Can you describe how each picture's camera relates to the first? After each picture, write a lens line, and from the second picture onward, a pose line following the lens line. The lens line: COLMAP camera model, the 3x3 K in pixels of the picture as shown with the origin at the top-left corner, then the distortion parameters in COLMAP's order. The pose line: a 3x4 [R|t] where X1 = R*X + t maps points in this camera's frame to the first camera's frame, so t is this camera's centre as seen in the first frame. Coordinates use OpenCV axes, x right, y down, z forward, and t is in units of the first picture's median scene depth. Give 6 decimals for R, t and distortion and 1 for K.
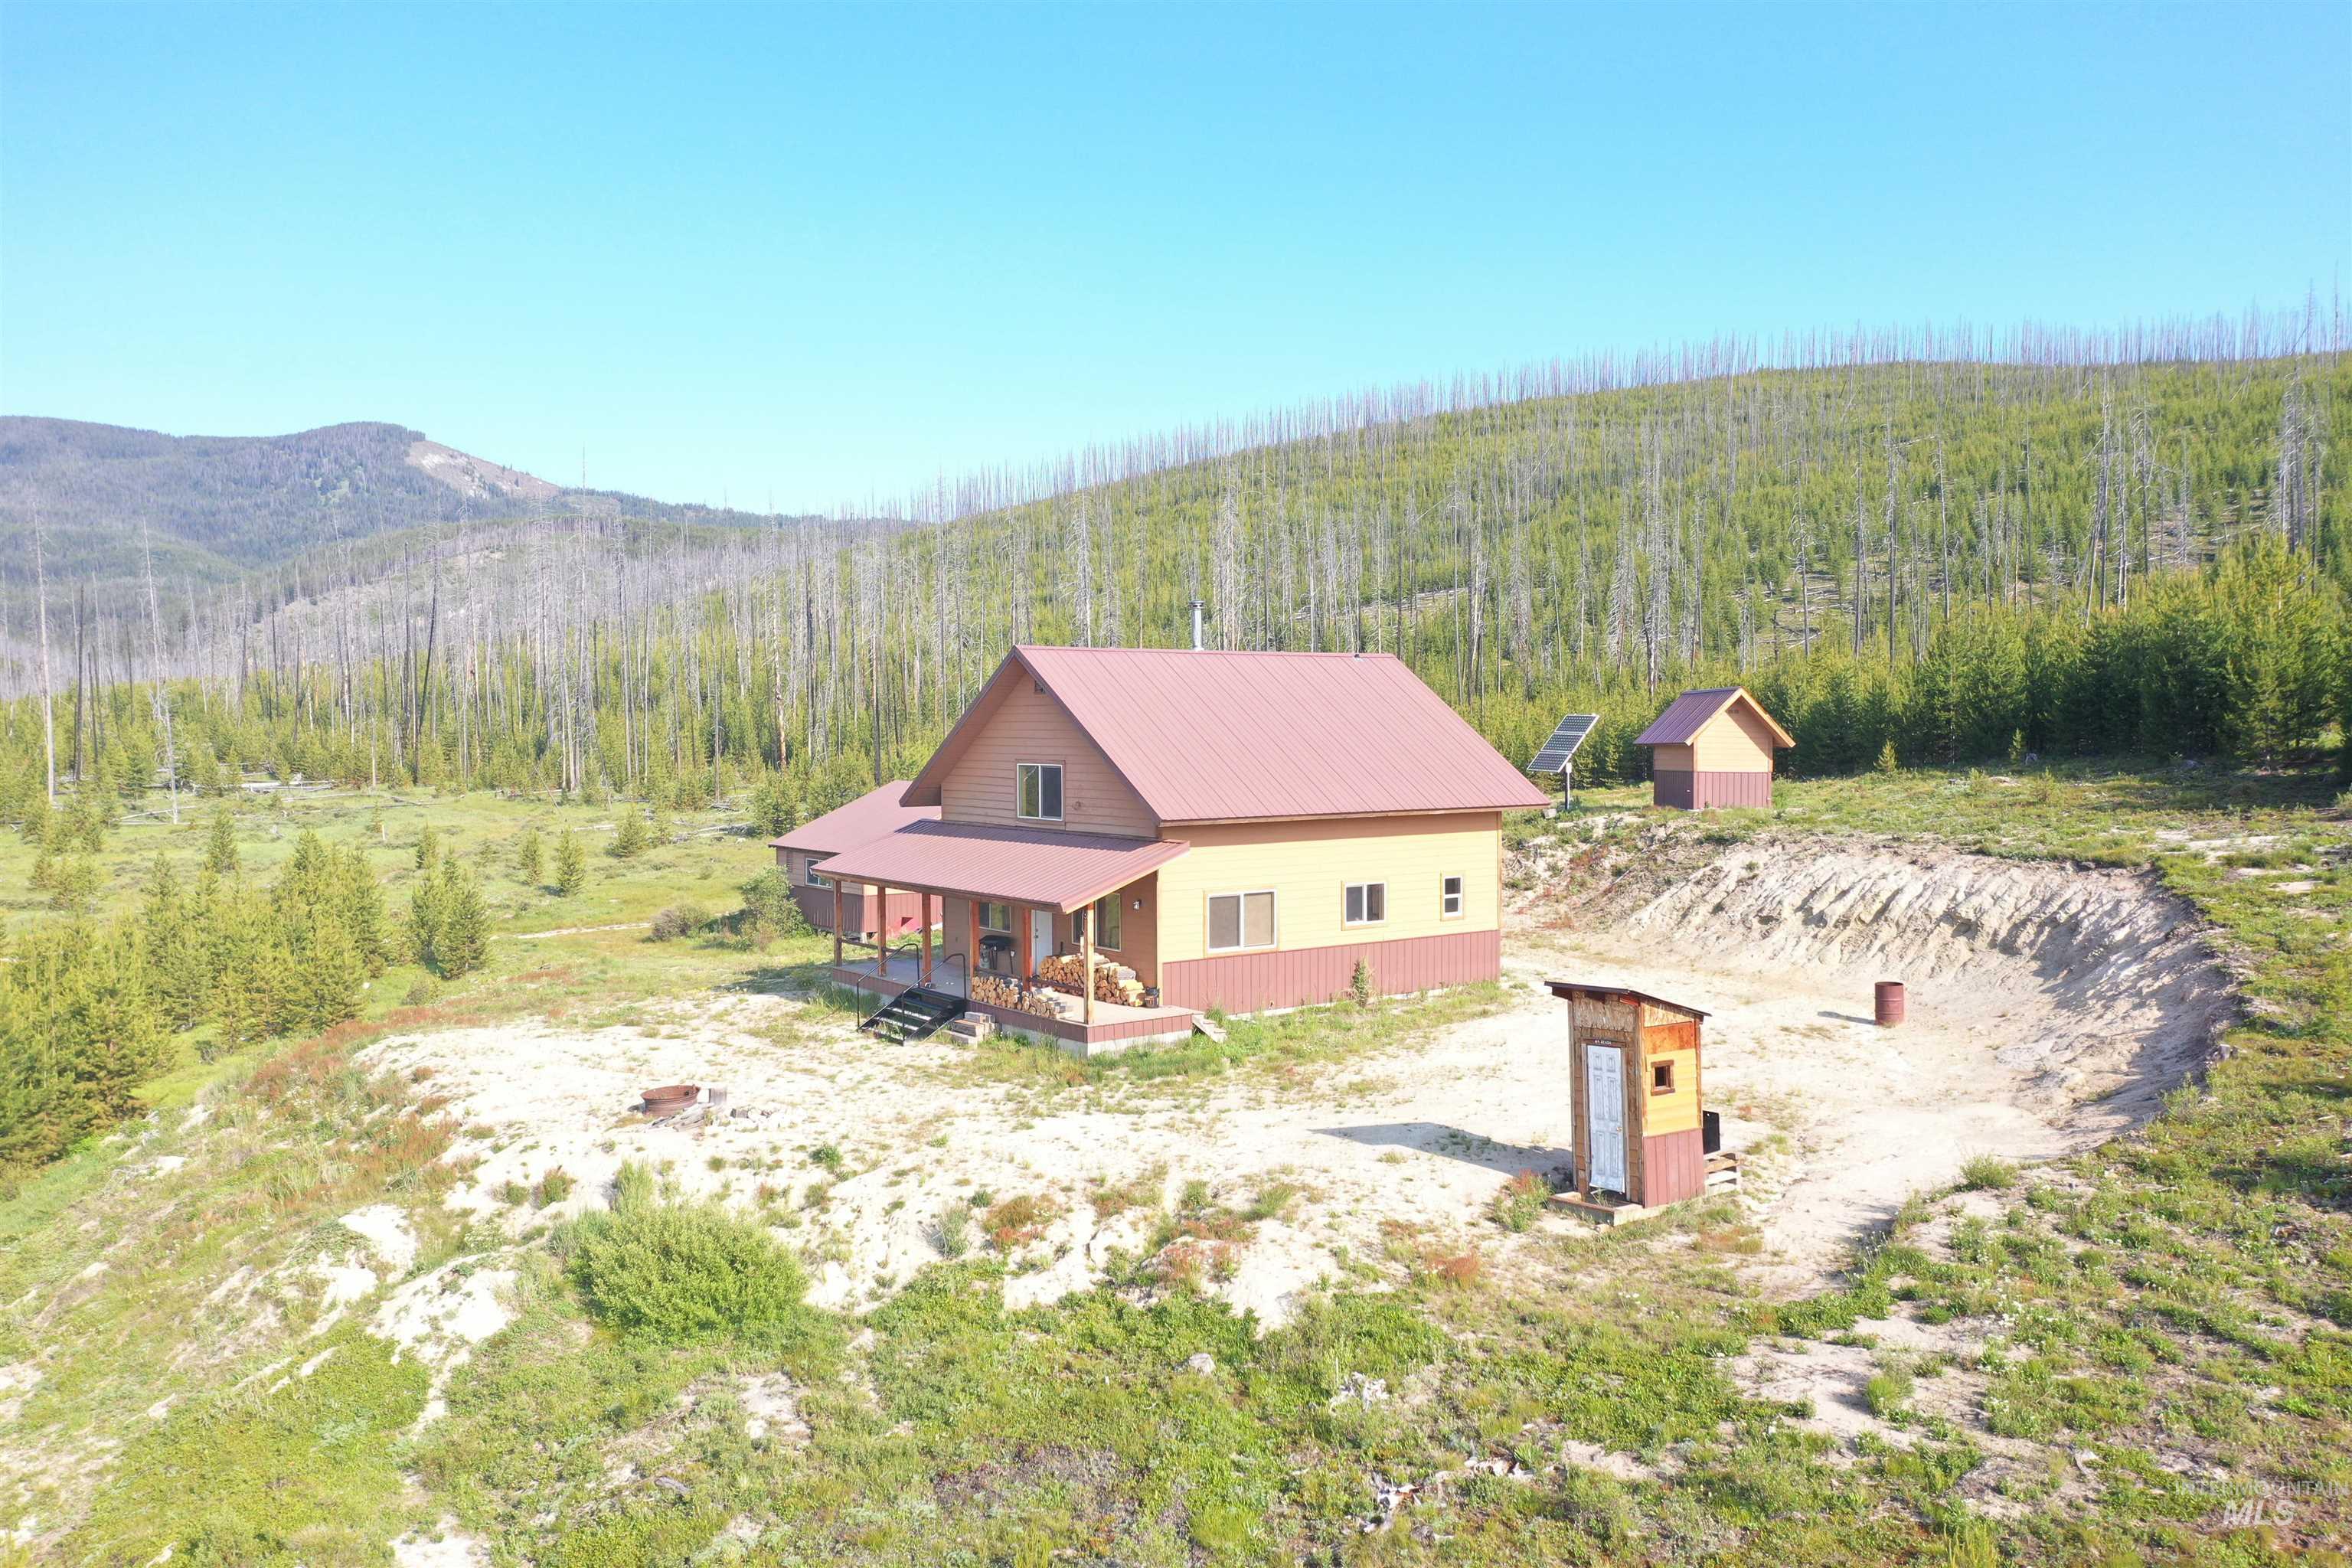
lens RADIAL K [[1863.4, 0, 1176.0], [0, 1863.4, 784.0], [0, 0, 1]] dist [-0.000038, -0.000776]
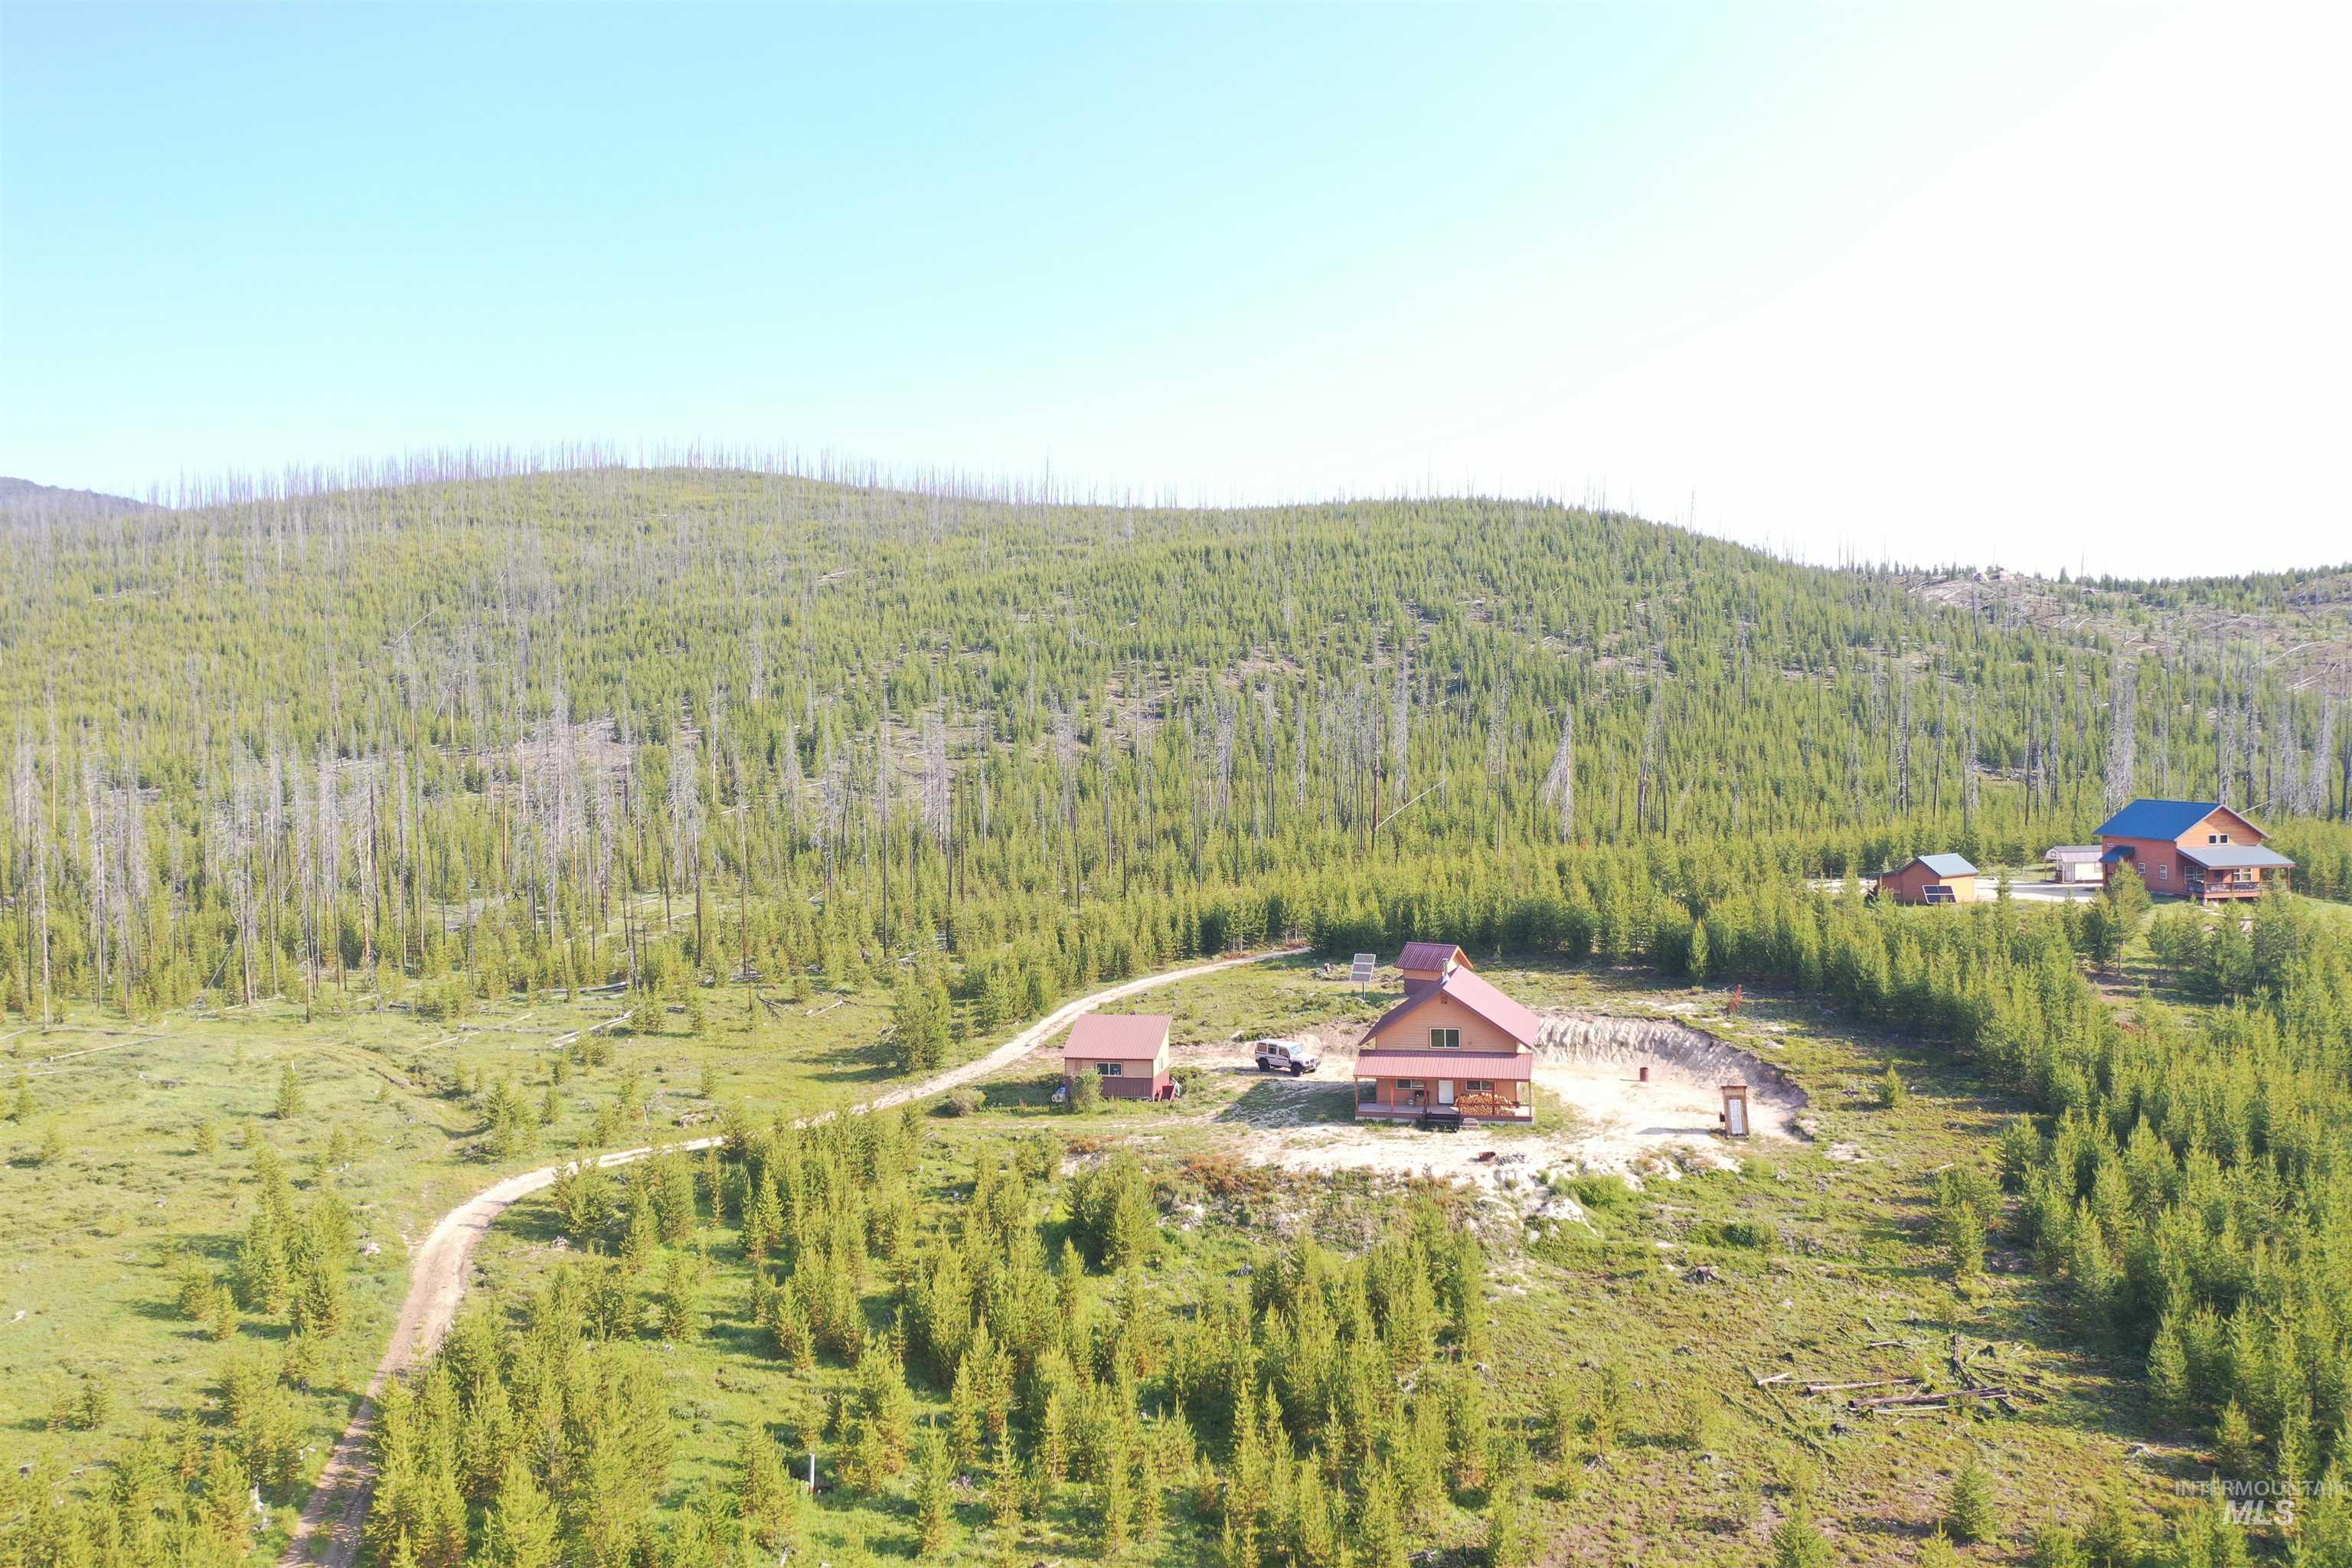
lens RADIAL K [[1850.6, 0, 1176.0], [0, 1850.6, 784.0], [0, 0, 1]] dist [-0.001898, -0.001059]
pose [[0.771363, -0.032106, 0.635585, -2.211628], [0.040887, 0.999163, 0.000849, -0.409951], [-0.635080, 0.025332, 0.772031, -0.942670]]
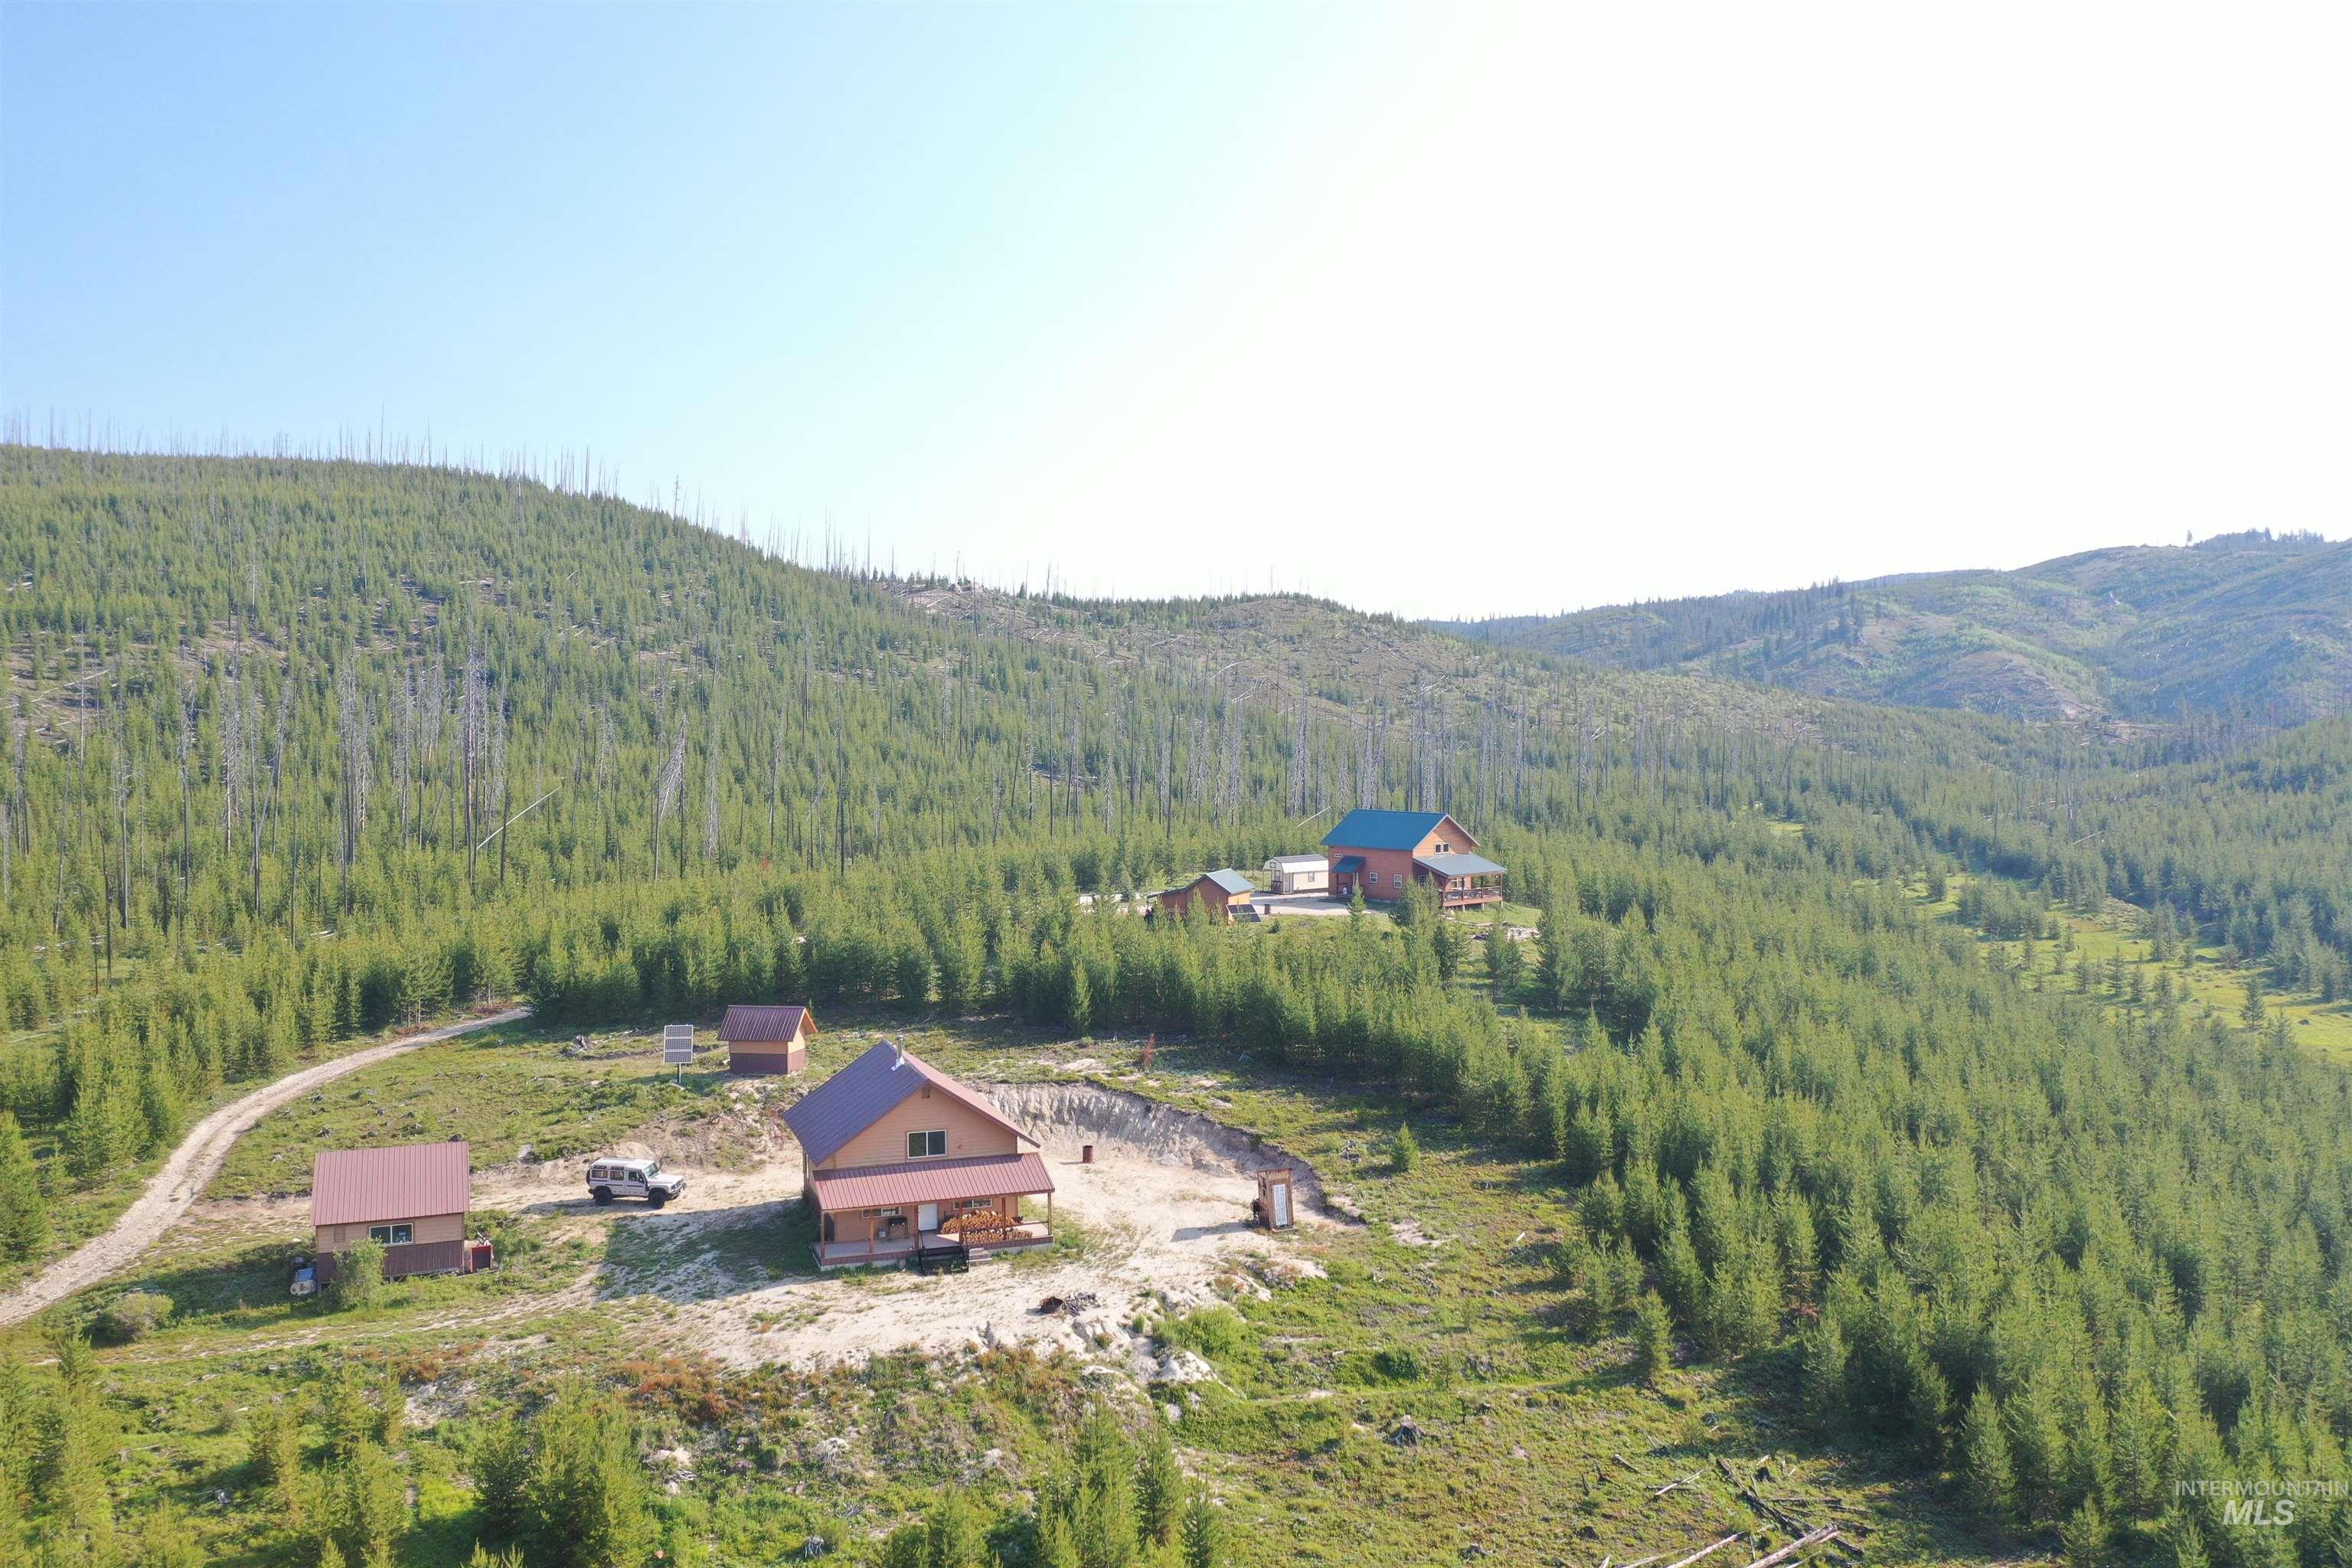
lens RADIAL K [[1850.6, 0, 1176.0], [0, 1850.6, 784.0], [0, 0, 1]] dist [-0.001898, -0.001059]
pose [[0.289352, -0.032777, 0.956661, -2.047213], [0.034591, 0.999119, 0.023769, -0.457769], [-0.956597, 0.026215, 0.290231, 0.103526]]
